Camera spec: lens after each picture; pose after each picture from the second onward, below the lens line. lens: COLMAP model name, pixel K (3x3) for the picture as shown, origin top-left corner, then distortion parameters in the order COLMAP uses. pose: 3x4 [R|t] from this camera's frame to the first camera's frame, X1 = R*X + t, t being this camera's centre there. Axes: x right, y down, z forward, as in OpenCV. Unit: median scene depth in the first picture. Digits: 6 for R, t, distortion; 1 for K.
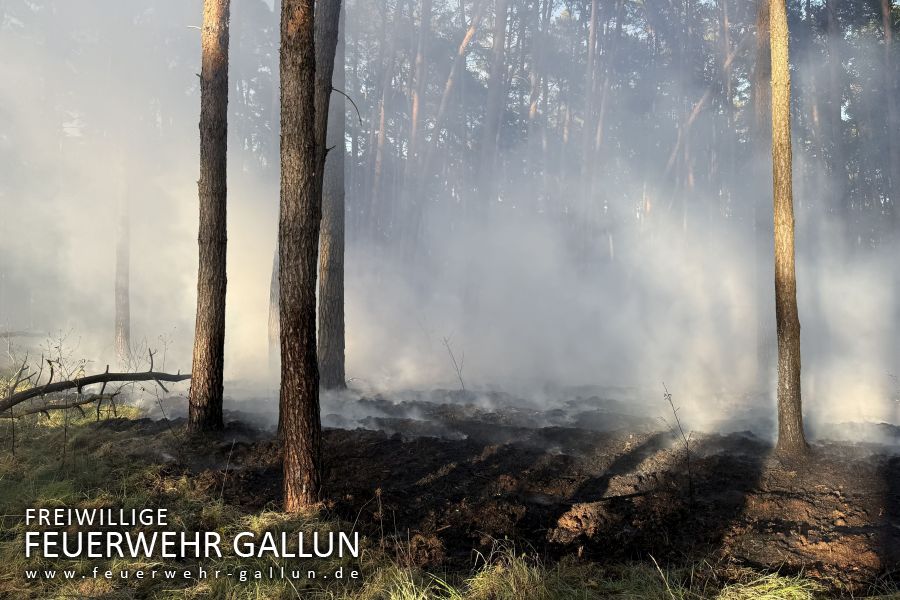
lens RADIAL K [[753.7, 0, 488.9], [0, 753.7, 294.3], [0, 0, 1]] dist [0.059473, -0.057253]
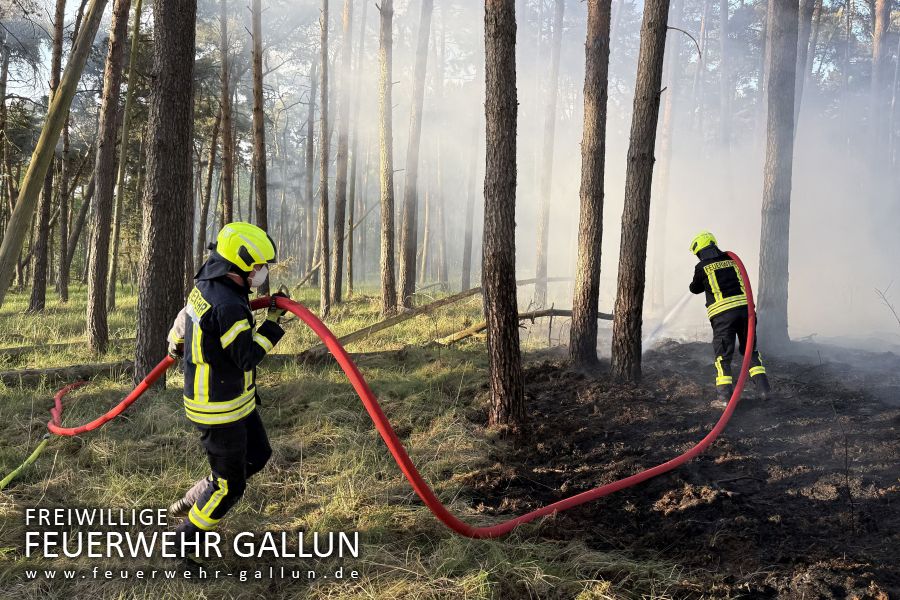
lens RADIAL K [[753.7, 0, 451.3], [0, 753.7, 307.0], [0, 0, 1]] dist [0.059473, -0.057253]
pose [[0.630495, 0.048587, -0.774671, 0.588710], [0.018269, 0.996833, 0.077391, 0.007749], [0.775979, -0.062947, 0.627611, 0.223845]]
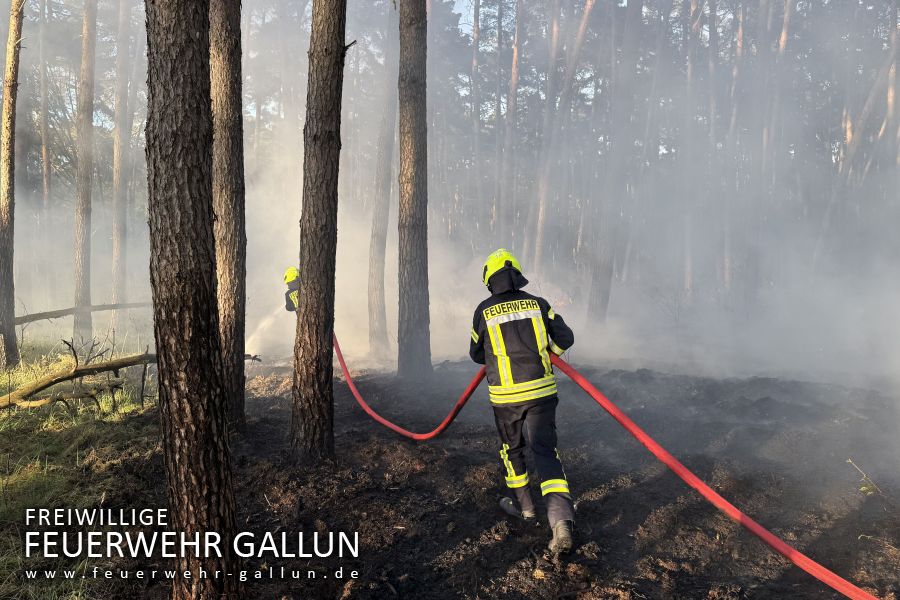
lens RADIAL K [[753.7, 0, 454.8], [0, 753.7, 298.4], [0, 0, 1]] dist [0.059473, -0.057253]
pose [[0.963995, -0.007645, -0.265810, 0.098458], [0.021571, 0.998541, 0.049511, 0.011468], [0.265044, -0.053462, 0.962753, 0.499610]]
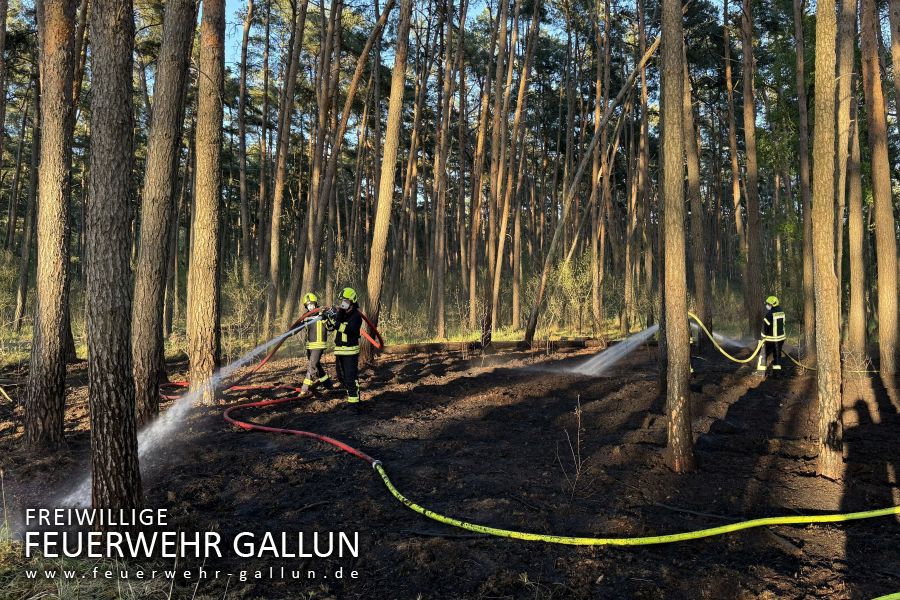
lens RADIAL K [[753.7, 0, 466.3], [0, 753.7, 299.2], [0, 0, 1]] dist [0.059473, -0.057253]
pose [[0.997993, 0.007133, 0.062926, 0.098165], [-0.007341, 0.999968, 0.003079, 0.000330], [-0.062902, -0.003535, 0.998013, 0.109585]]
